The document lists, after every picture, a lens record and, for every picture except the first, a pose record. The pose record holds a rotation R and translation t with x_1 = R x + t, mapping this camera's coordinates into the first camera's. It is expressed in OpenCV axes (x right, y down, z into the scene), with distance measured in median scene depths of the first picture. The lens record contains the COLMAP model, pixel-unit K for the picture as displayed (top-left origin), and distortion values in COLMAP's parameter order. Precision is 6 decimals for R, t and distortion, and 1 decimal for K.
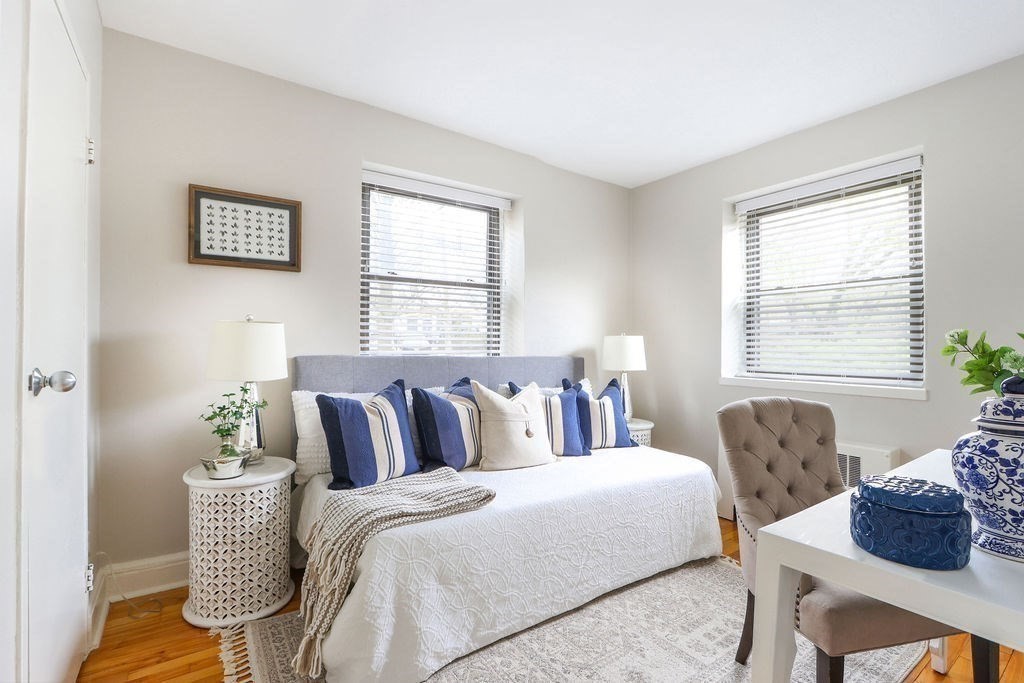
lens RADIAL K [[479.2, 0, 514.3], [0, 479.2, 343.5], [0, 0, 1]] dist [-0.016438, 0.000477]
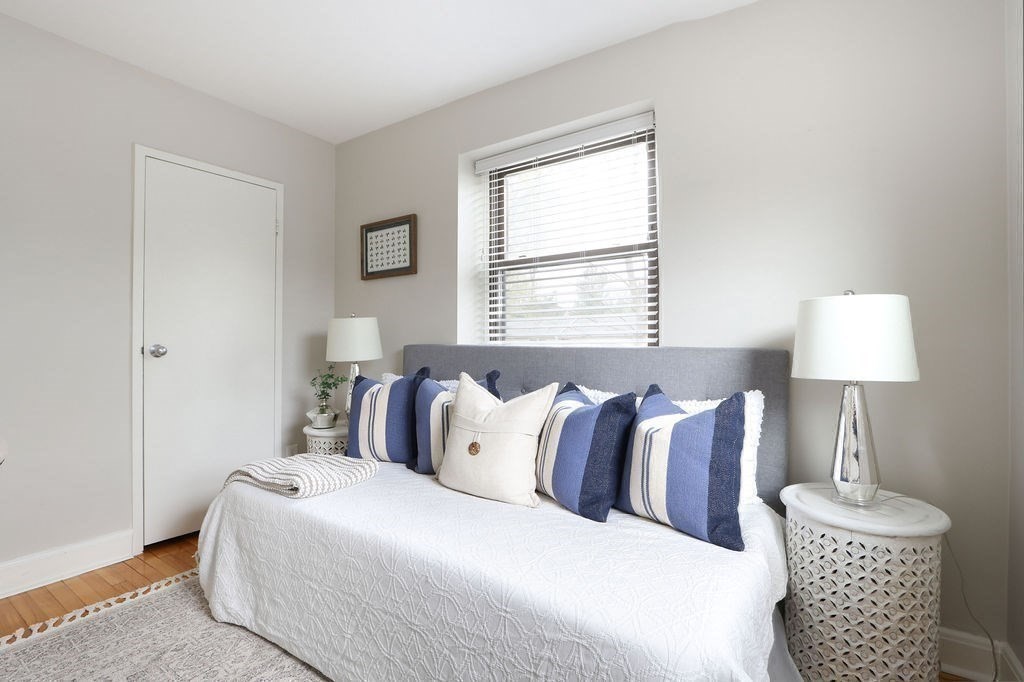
lens RADIAL K [[479.2, 0, 514.3], [0, 479.2, 343.0], [0, 0, 1]] dist [-0.016438, 0.000477]
pose [[0.348548, -0.015875, -0.937157, 0.755378], [0.009051, 0.999867, -0.013571, 0.040582], [0.937247, -0.003752, 0.348645, 0.837543]]
